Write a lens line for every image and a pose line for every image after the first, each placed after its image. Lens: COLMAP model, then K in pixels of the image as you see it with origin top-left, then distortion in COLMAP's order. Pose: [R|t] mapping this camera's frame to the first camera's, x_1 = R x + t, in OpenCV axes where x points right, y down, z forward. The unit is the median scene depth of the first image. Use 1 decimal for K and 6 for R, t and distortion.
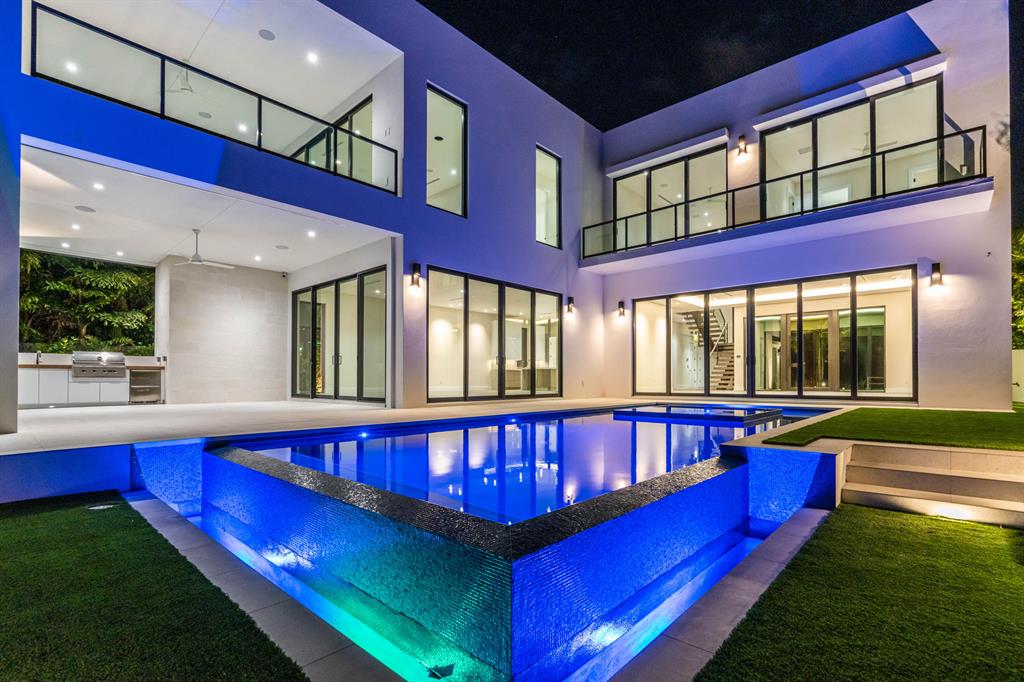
lens RADIAL K [[473.7, 0, 526.3], [0, 473.7, 366.3], [0, 0, 1]] dist [-0.008885, 0.002657]
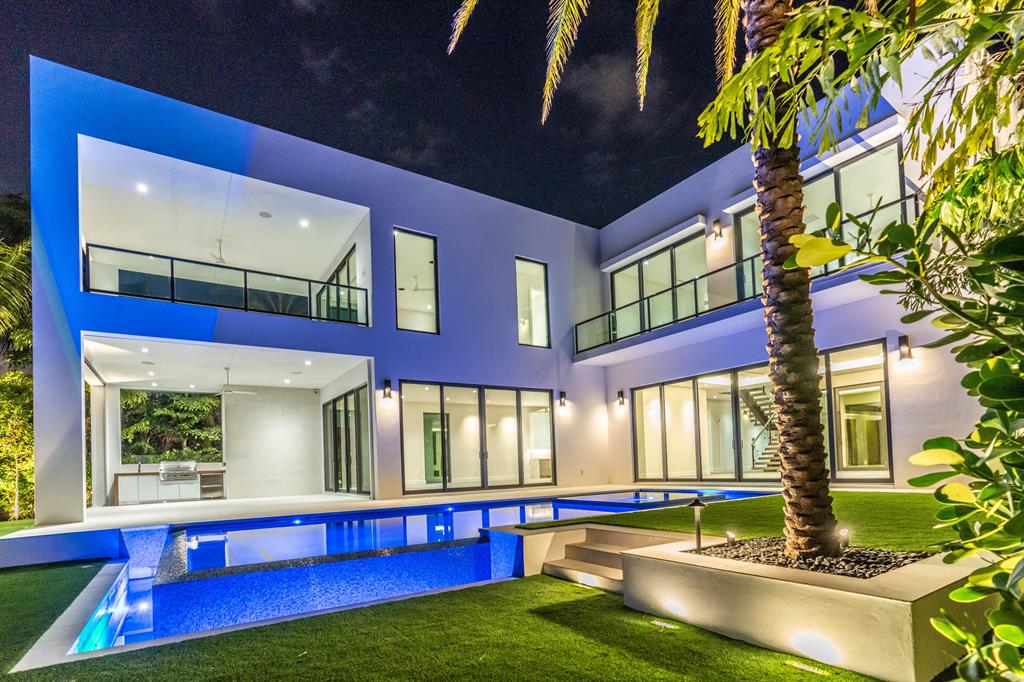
lens RADIAL K [[473.7, 0, 502.2], [0, 473.7, 443.9], [0, 0, 1]] dist [-0.008885, 0.002657]
pose [[0.971687, -0.043090, -0.232309, 0.249605], [0.038805, 0.998982, -0.022984, -0.011154], [0.233063, 0.013318, 0.972370, -0.078063]]
